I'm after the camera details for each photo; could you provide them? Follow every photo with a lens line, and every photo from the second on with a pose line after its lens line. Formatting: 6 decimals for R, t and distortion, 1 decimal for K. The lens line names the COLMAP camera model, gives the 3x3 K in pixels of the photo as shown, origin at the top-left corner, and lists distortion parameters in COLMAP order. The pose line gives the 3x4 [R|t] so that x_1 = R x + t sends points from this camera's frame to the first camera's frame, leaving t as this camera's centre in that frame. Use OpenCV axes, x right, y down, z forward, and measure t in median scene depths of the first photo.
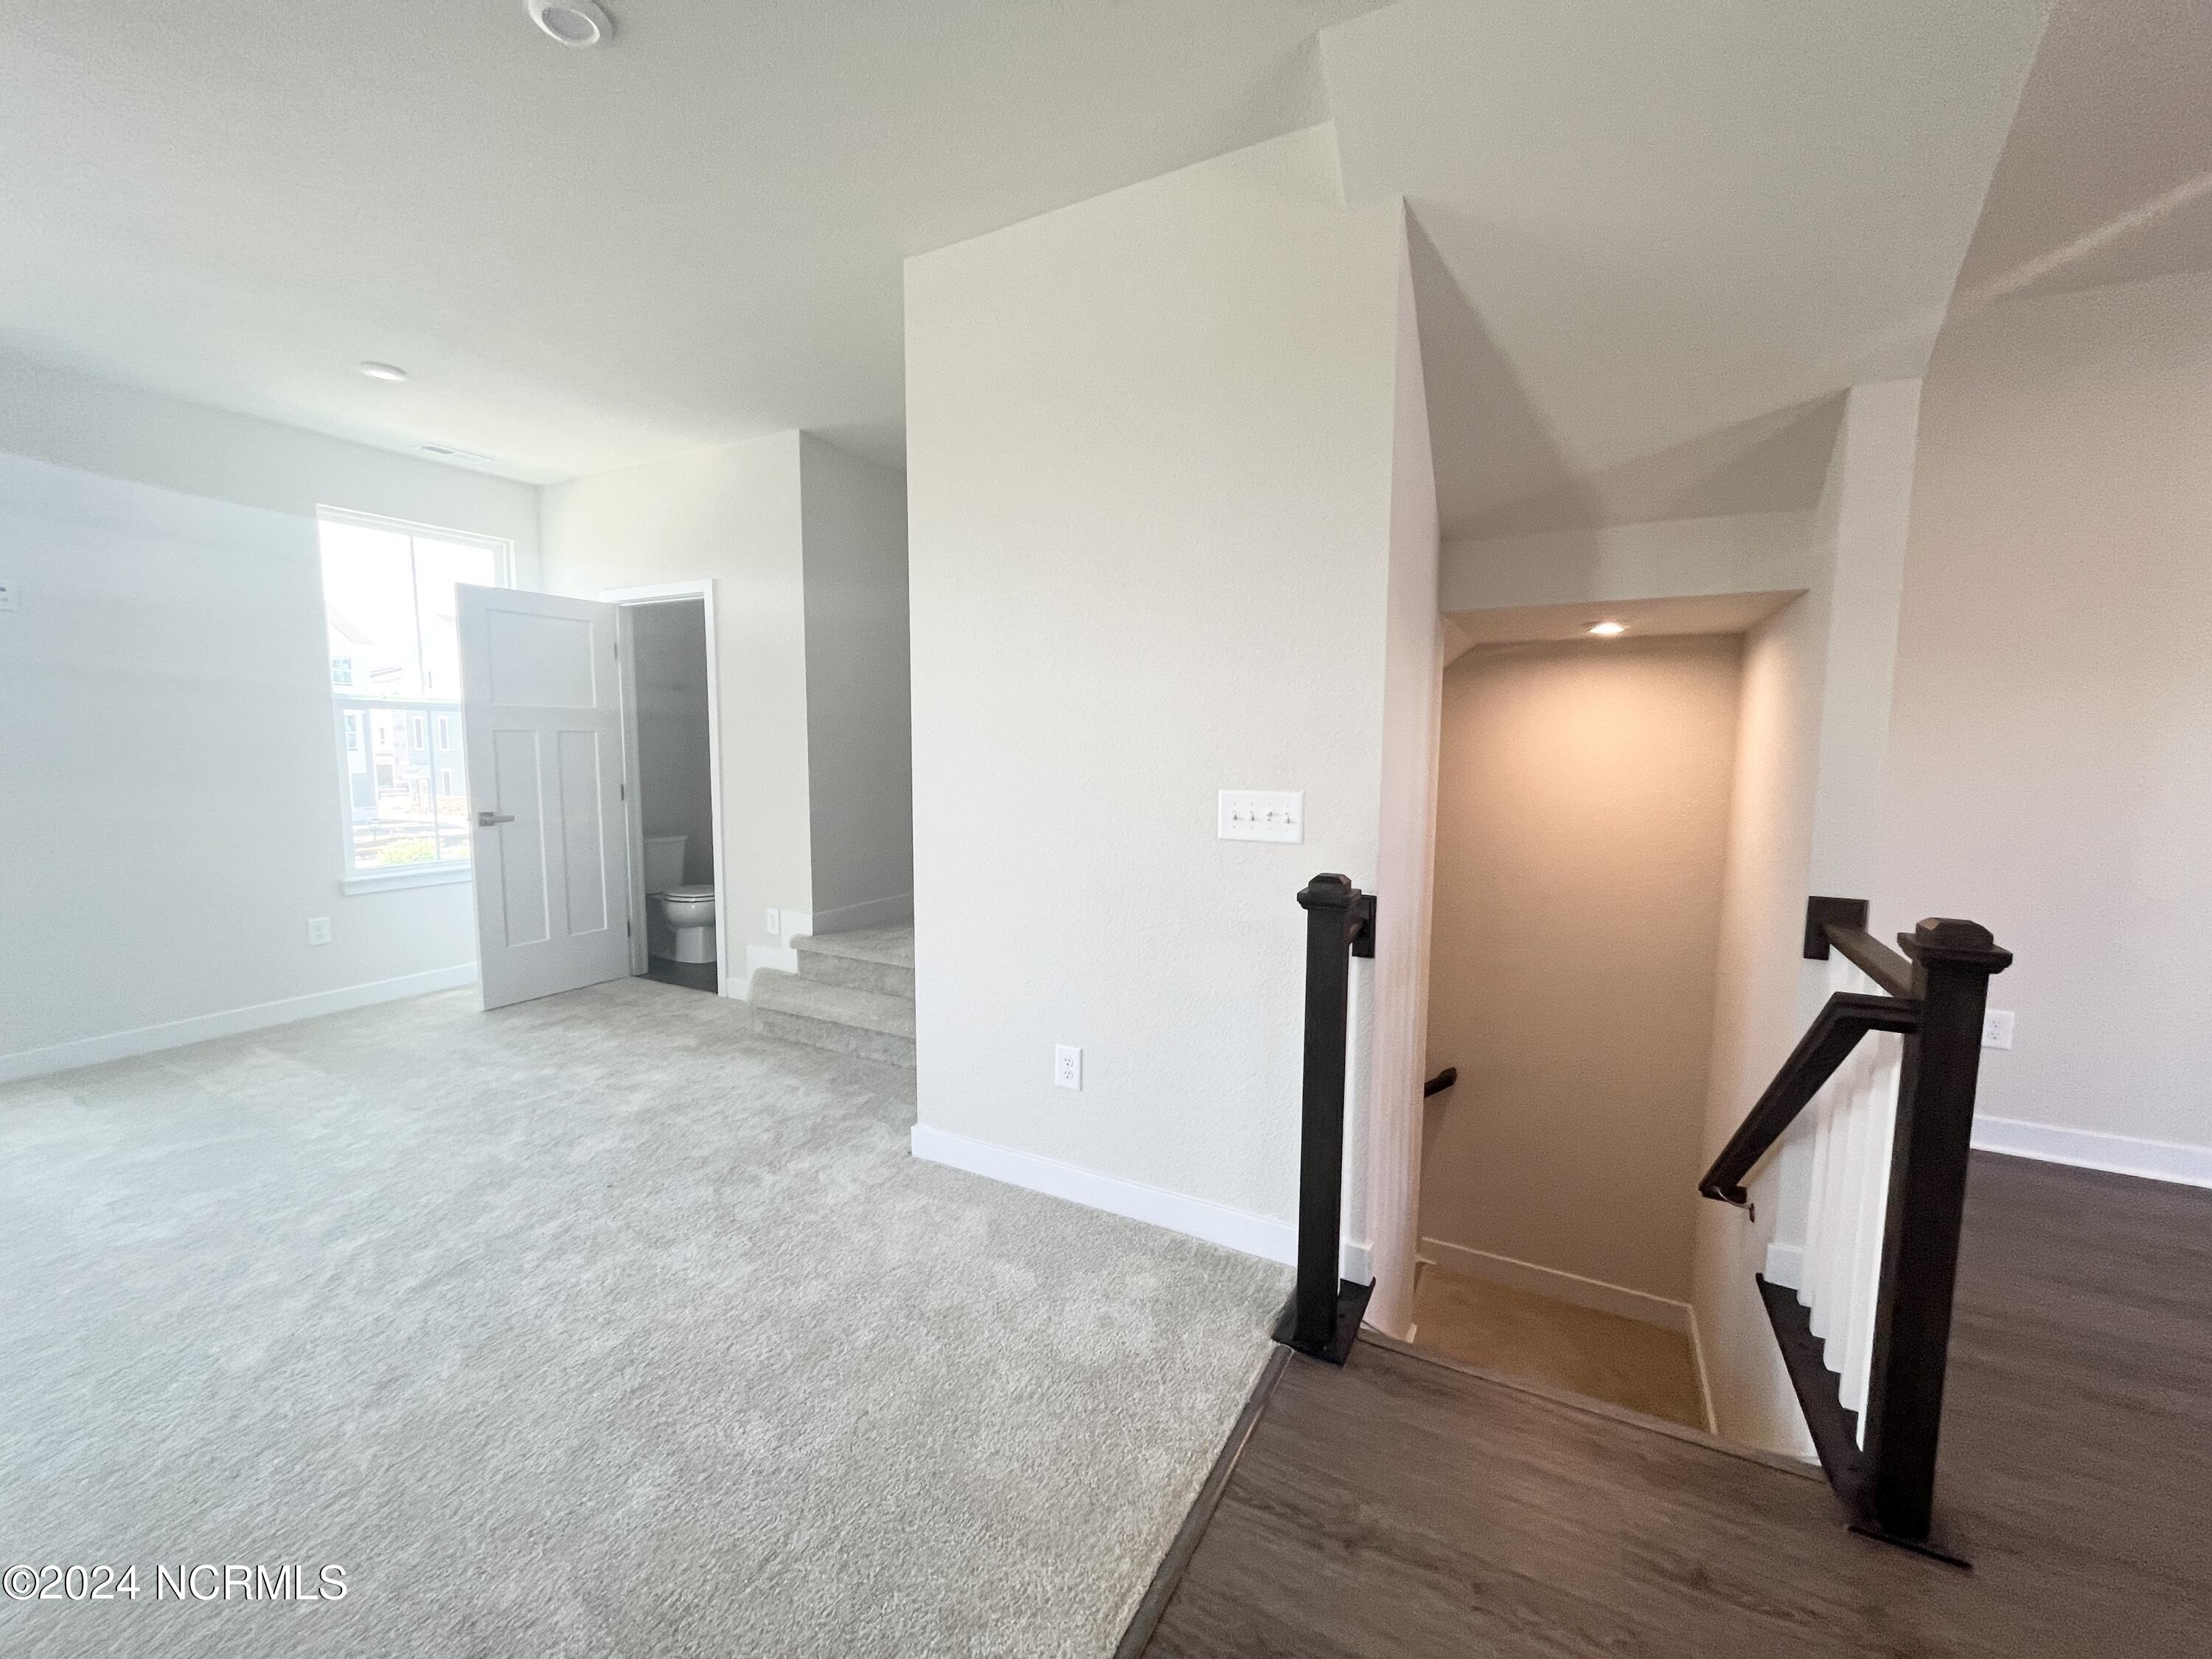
lens RADIAL K [[895.9, 0, 1109.6], [0, 895.9, 828.7], [0, 0, 1]] dist [-0.001584, -0.000059]
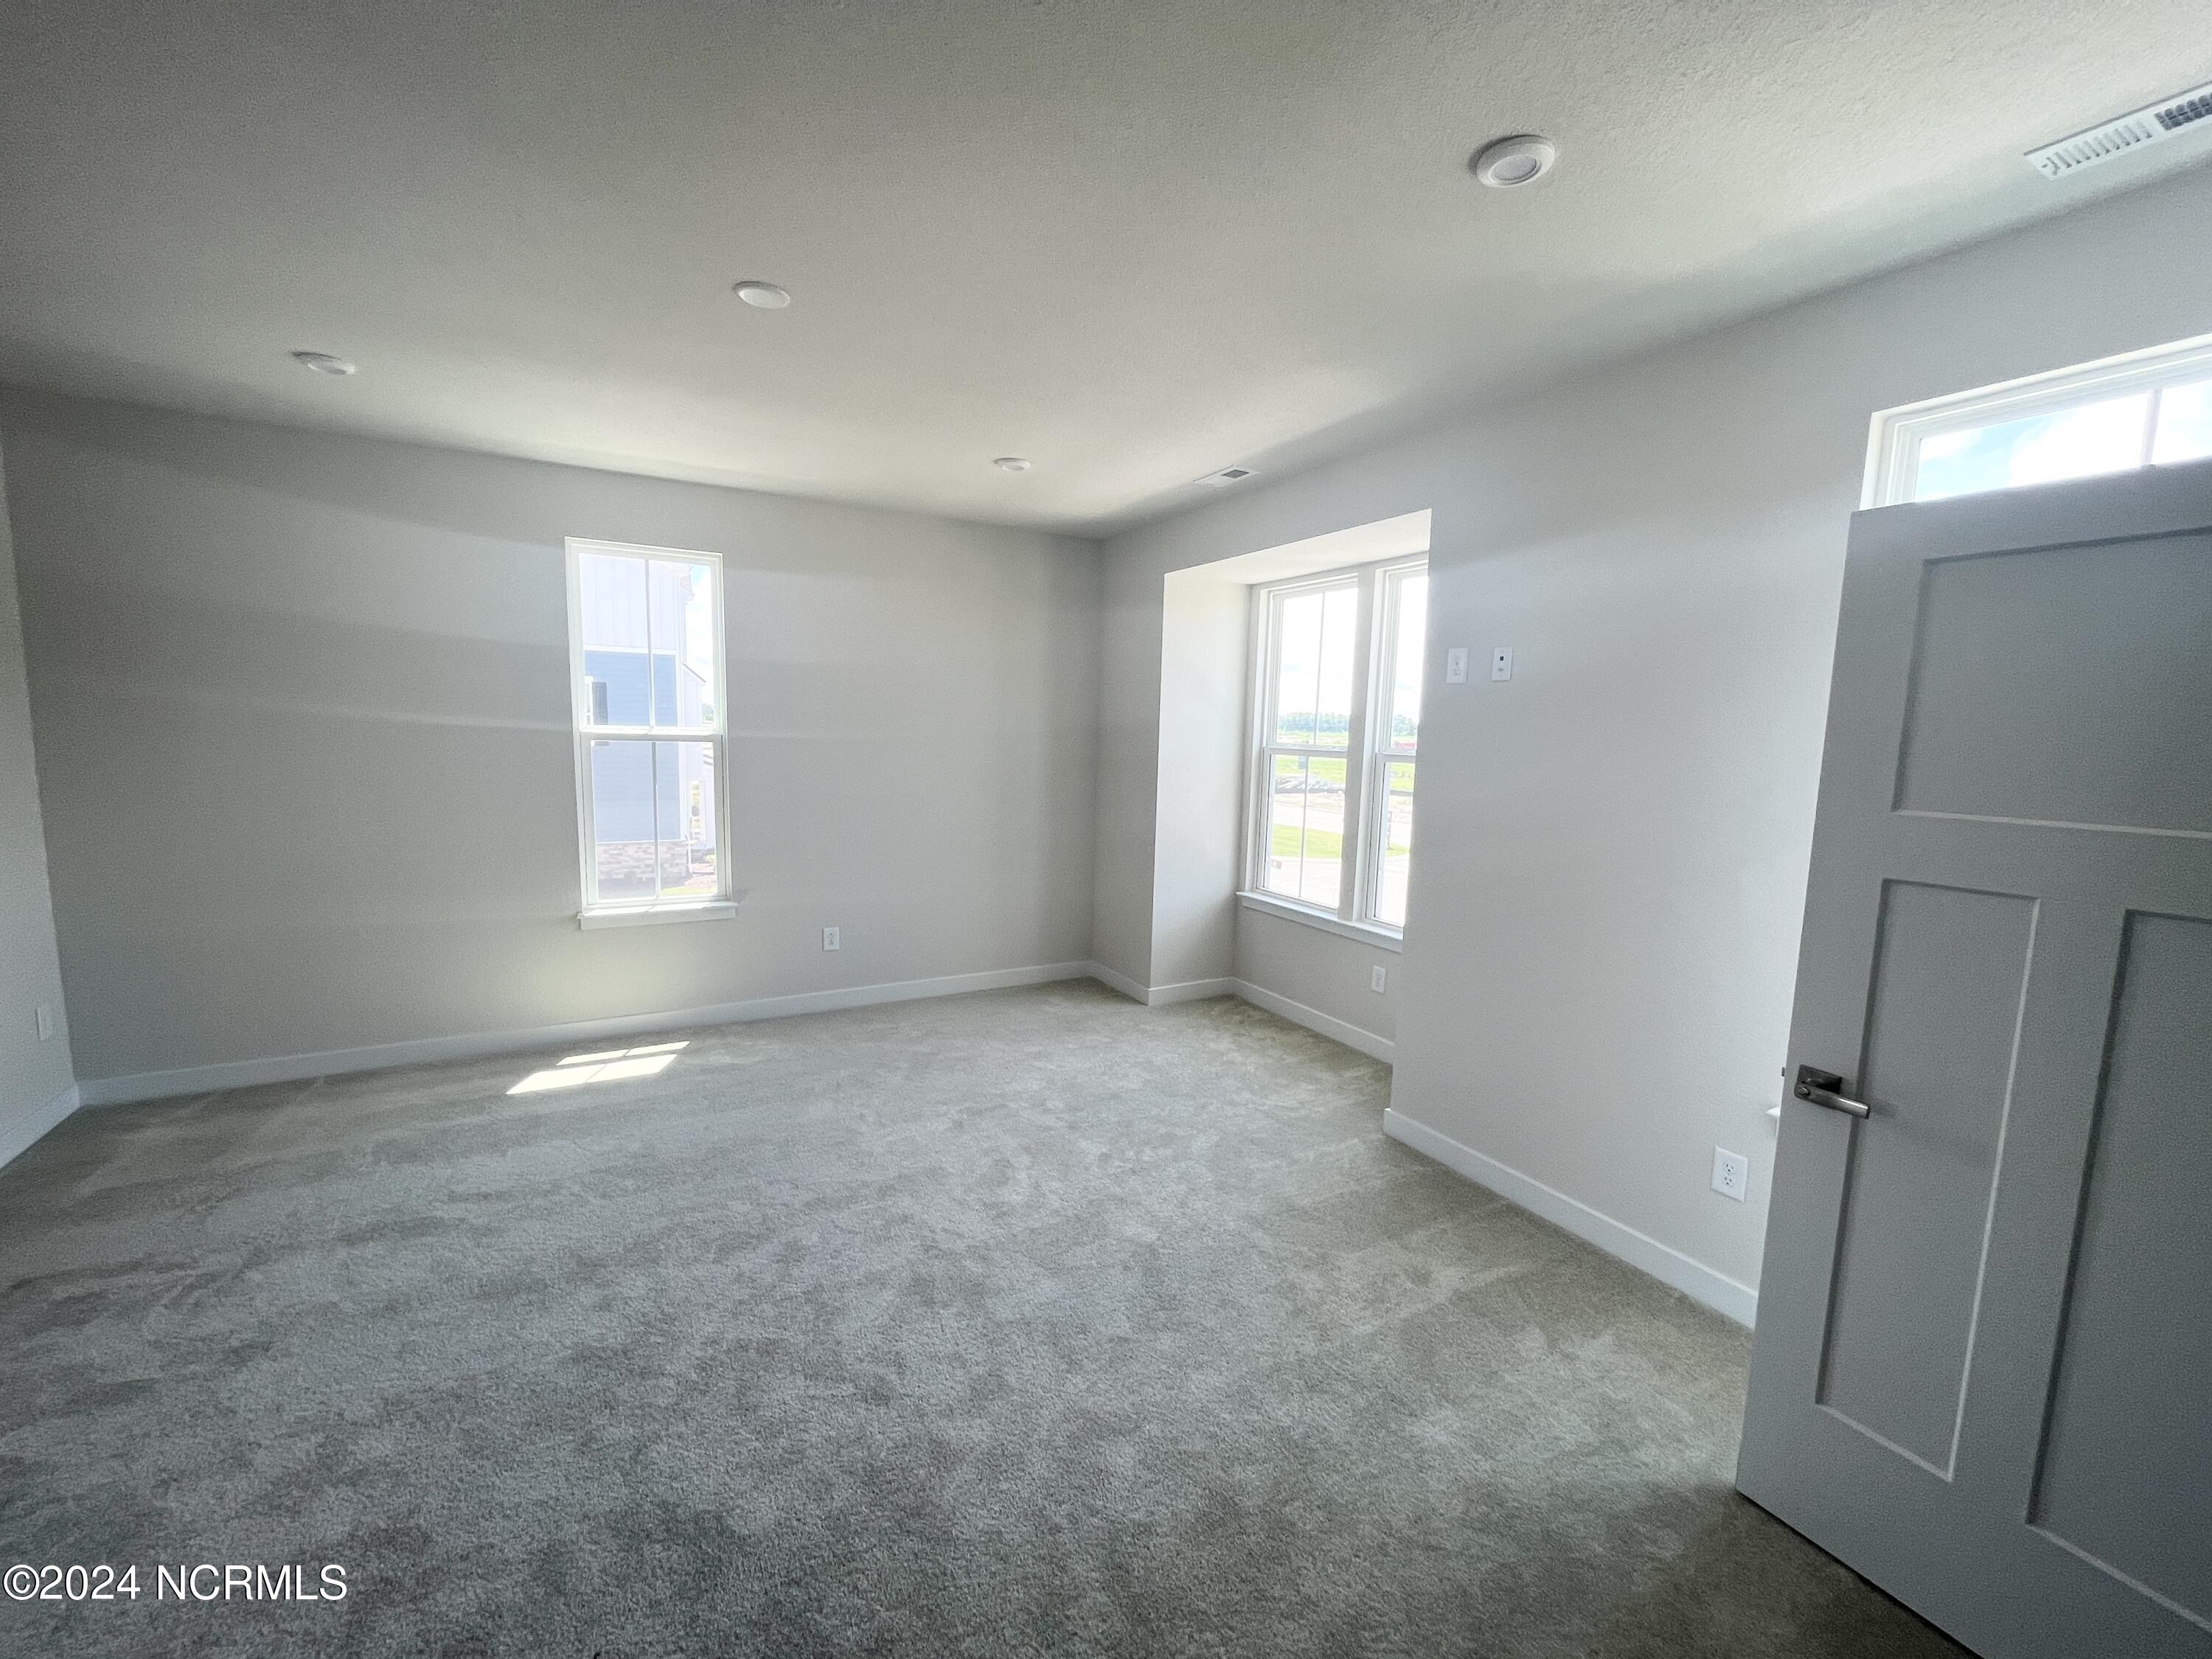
lens RADIAL K [[895.9, 0, 1092.6], [0, 895.9, 835.6], [0, 0, 1]] dist [-0.001584, -0.000059]
pose [[-0.543393, 0.081950, -0.835469, -0.254755], [-0.108337, 0.980056, 0.166595, -0.222188], [0.832458, 0.181038, -0.523677, 1.301057]]
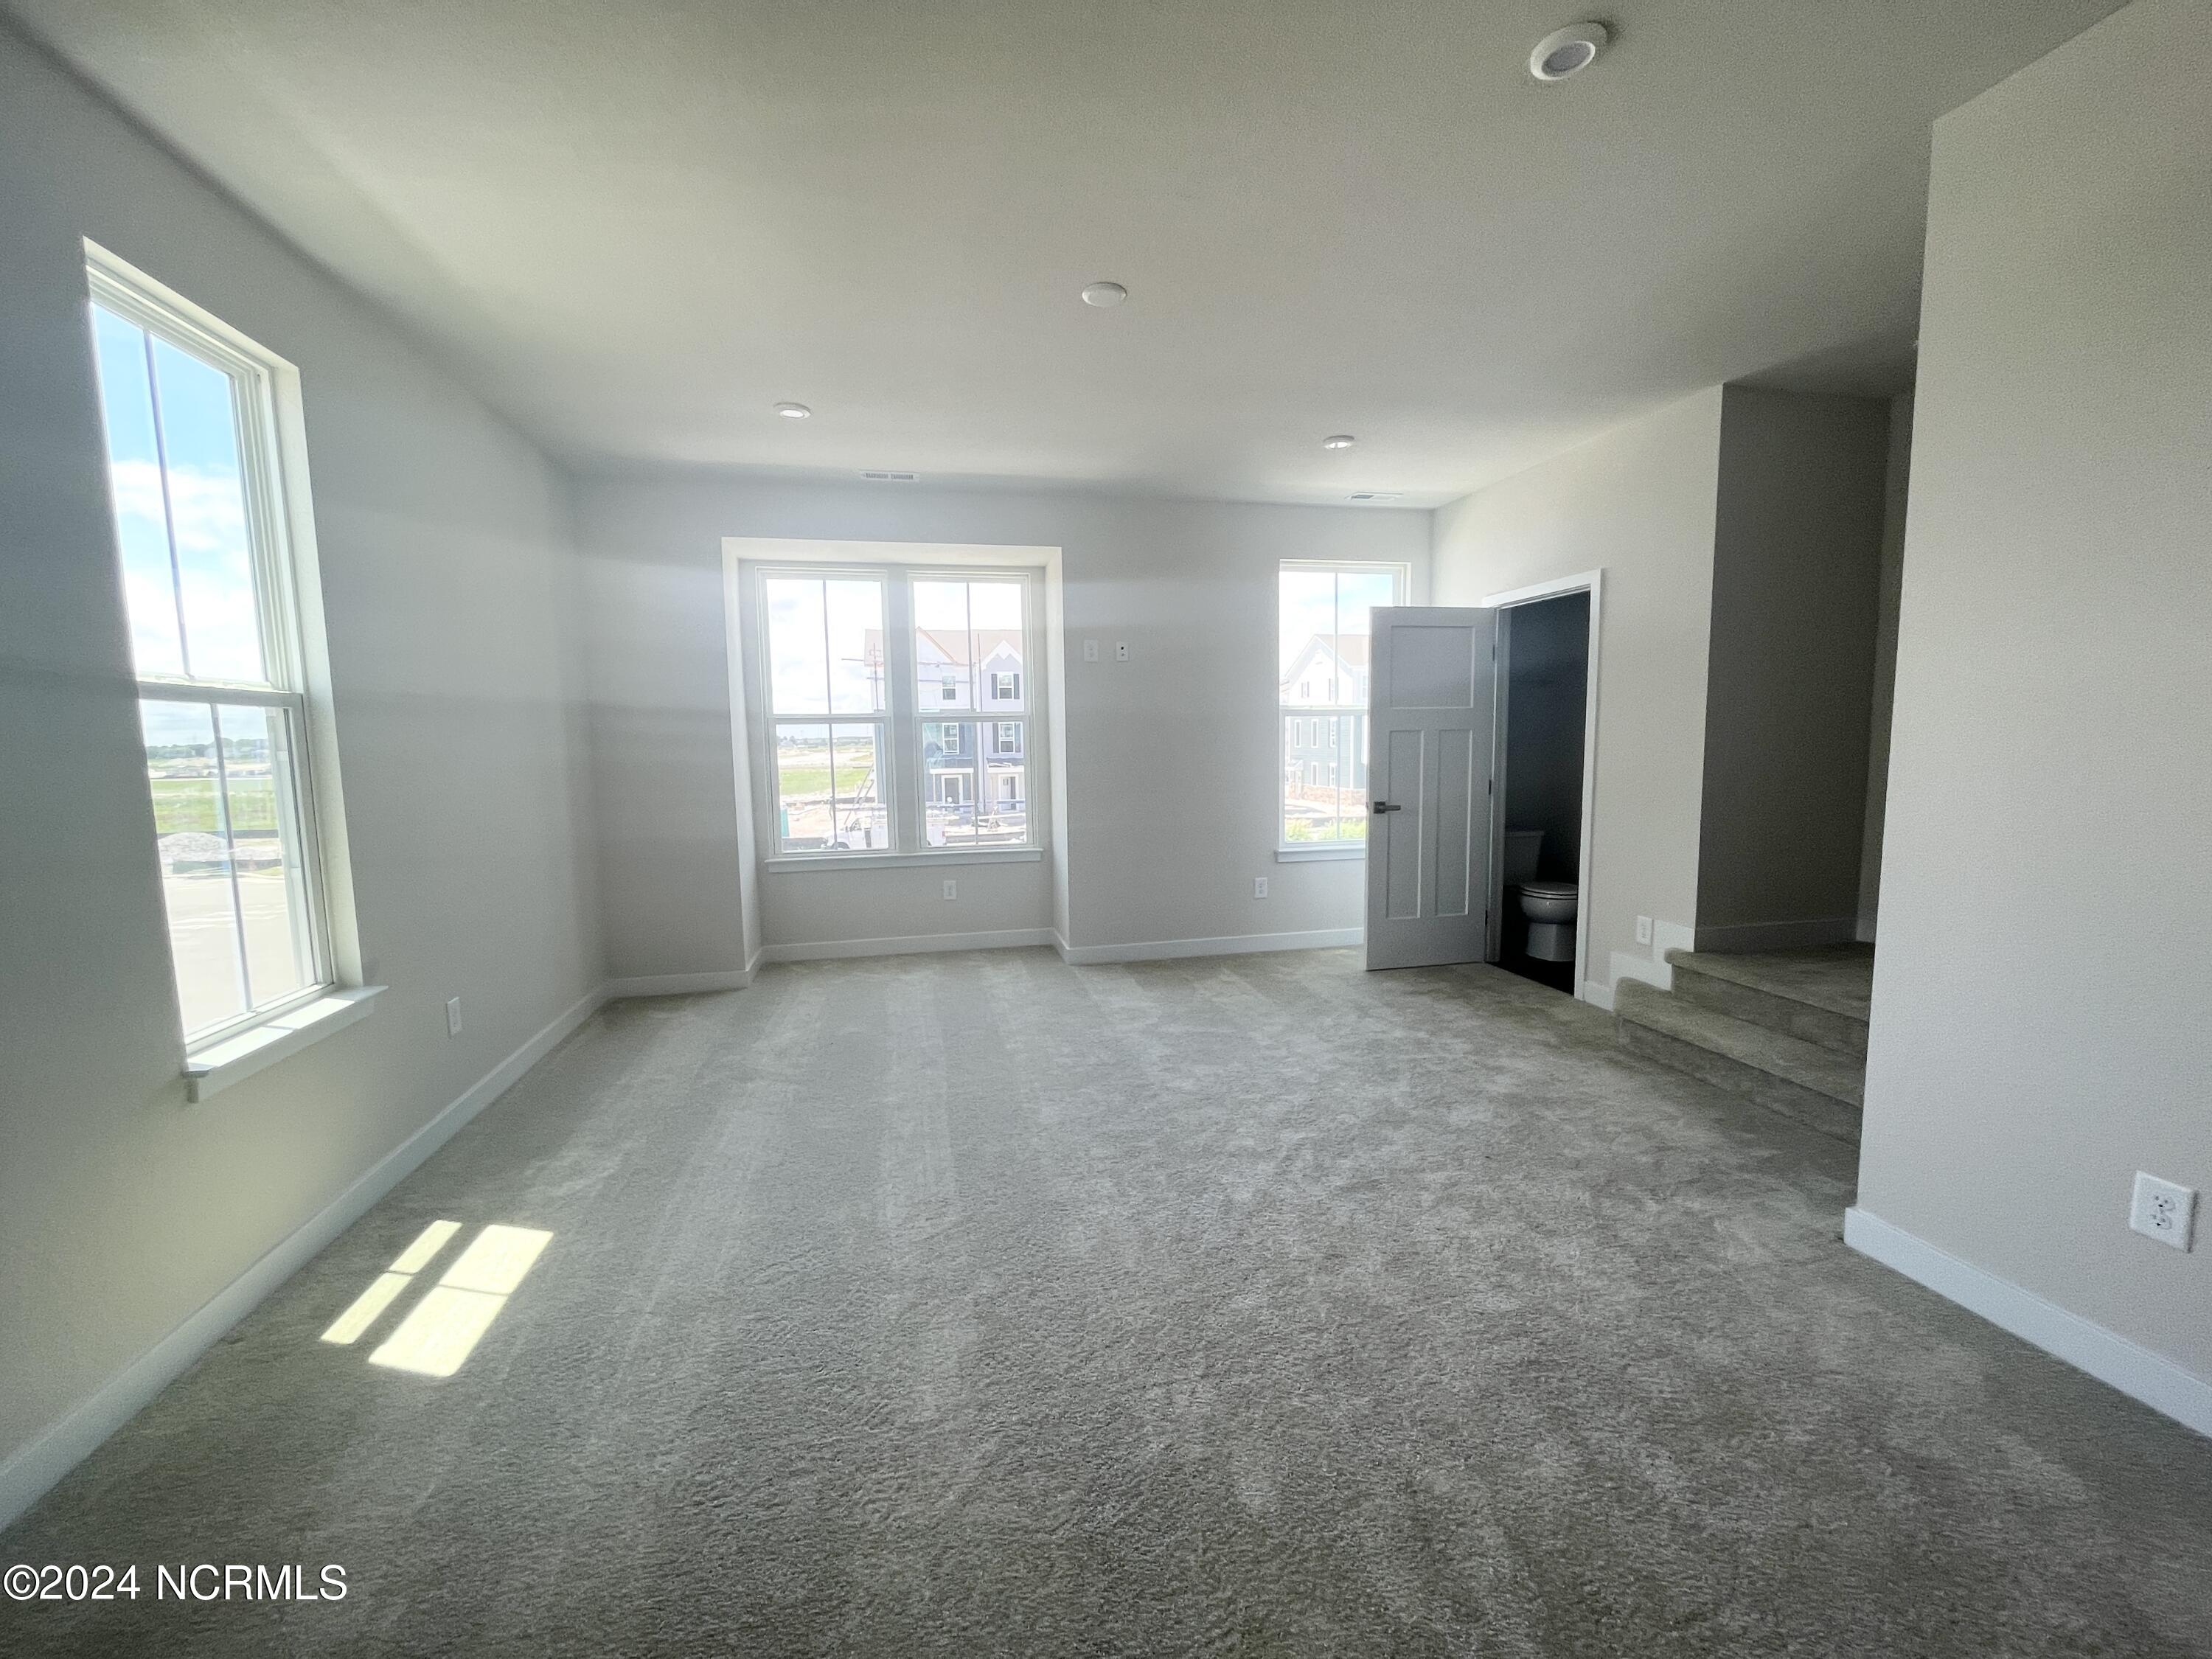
lens RADIAL K [[895.9, 0, 1098.0], [0, 895.9, 831.1], [0, 0, 1]] dist [-0.001584, -0.000059]
pose [[0.649717, 0.060165, -0.757791, -0.069180], [-0.052303, 0.998039, 0.034396, -0.001541], [0.758374, 0.017286, 0.651590, -0.052635]]
